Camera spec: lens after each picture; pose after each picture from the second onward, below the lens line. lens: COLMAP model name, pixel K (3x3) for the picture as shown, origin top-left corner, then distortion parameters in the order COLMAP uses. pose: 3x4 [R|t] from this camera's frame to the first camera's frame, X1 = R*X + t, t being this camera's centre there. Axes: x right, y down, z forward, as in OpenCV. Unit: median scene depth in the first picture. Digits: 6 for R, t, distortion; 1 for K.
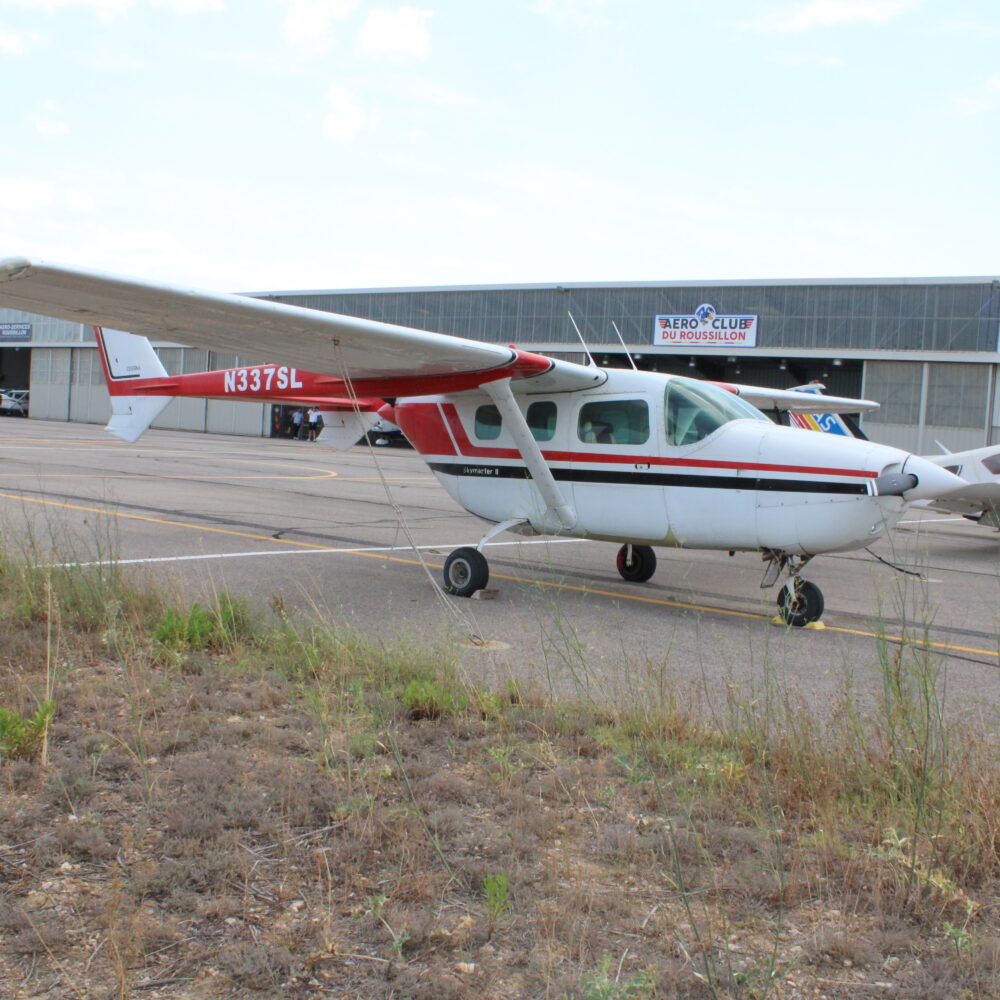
lens RADIAL K [[1225.2, 0, 525.7], [0, 1225.2, 502.1], [0, 0, 1]] dist [-0.089602, -0.031958]
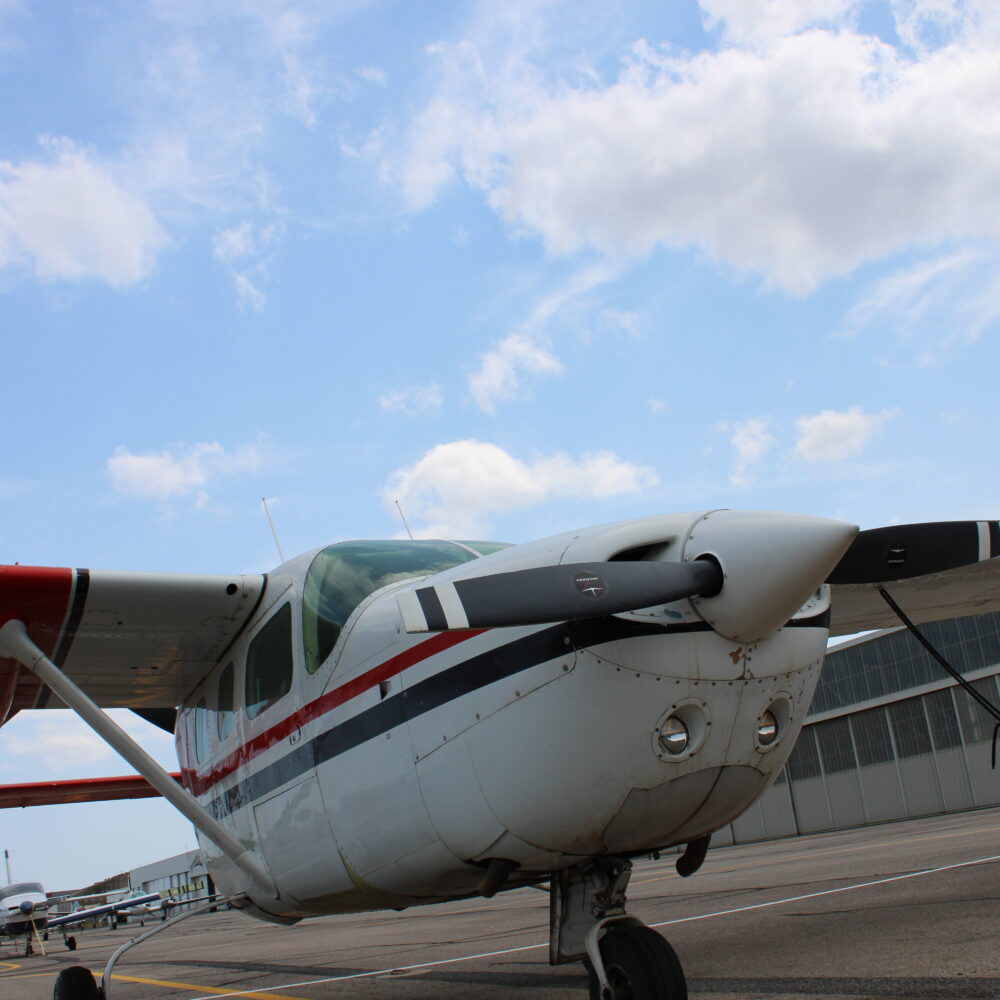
lens RADIAL K [[1225.2, 0, 525.7], [0, 1225.2, 502.1], [0, 0, 1]] dist [-0.089602, -0.031958]
pose [[0.895096, -0.296513, -0.332991, 0.329880], [0.171148, 0.918106, -0.357477, 0.063936], [0.411717, 0.262986, 0.872541, 0.572279]]
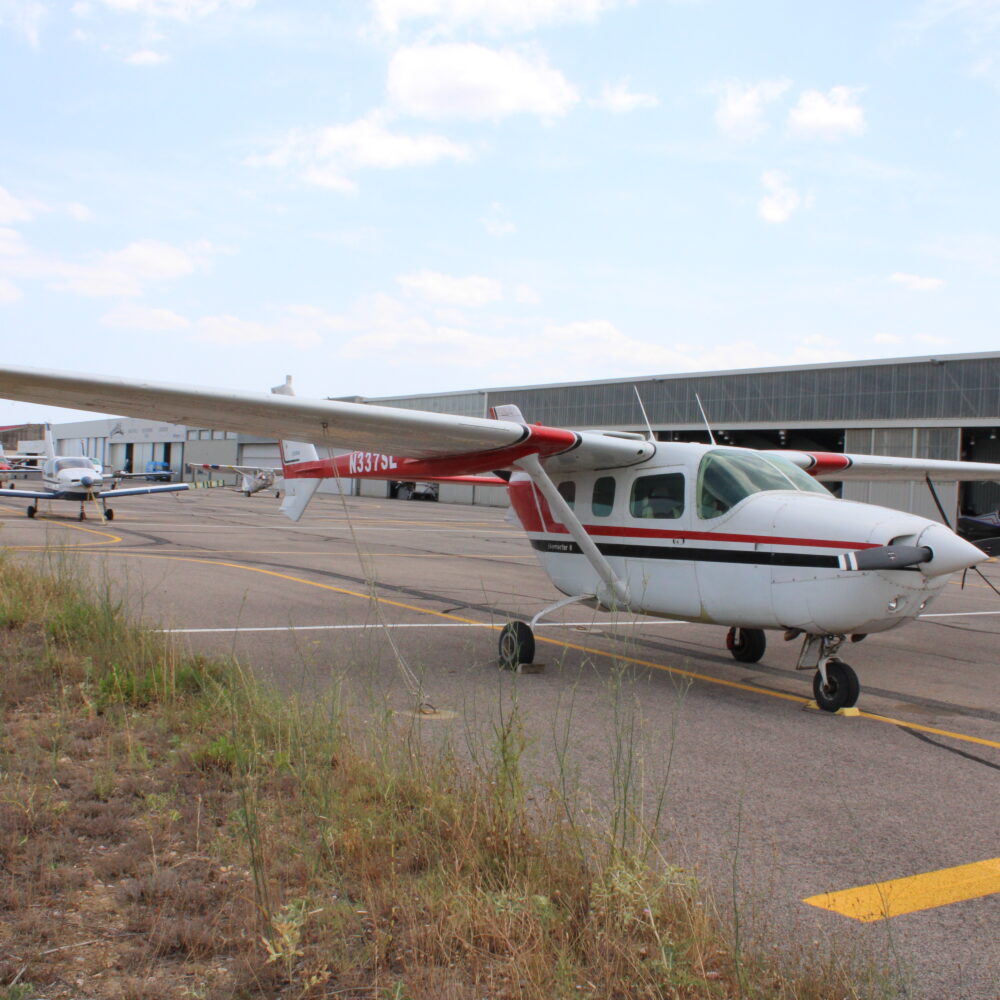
lens RADIAL K [[1225.2, 0, 525.7], [0, 1225.2, 502.1], [0, 0, 1]] dist [-0.089602, -0.031958]
pose [[0.948090, -0.013185, -0.317727, 0.271935], [-0.007976, 0.997840, -0.065209, 0.004107], [0.317901, 0.064358, 0.945937, 0.035127]]
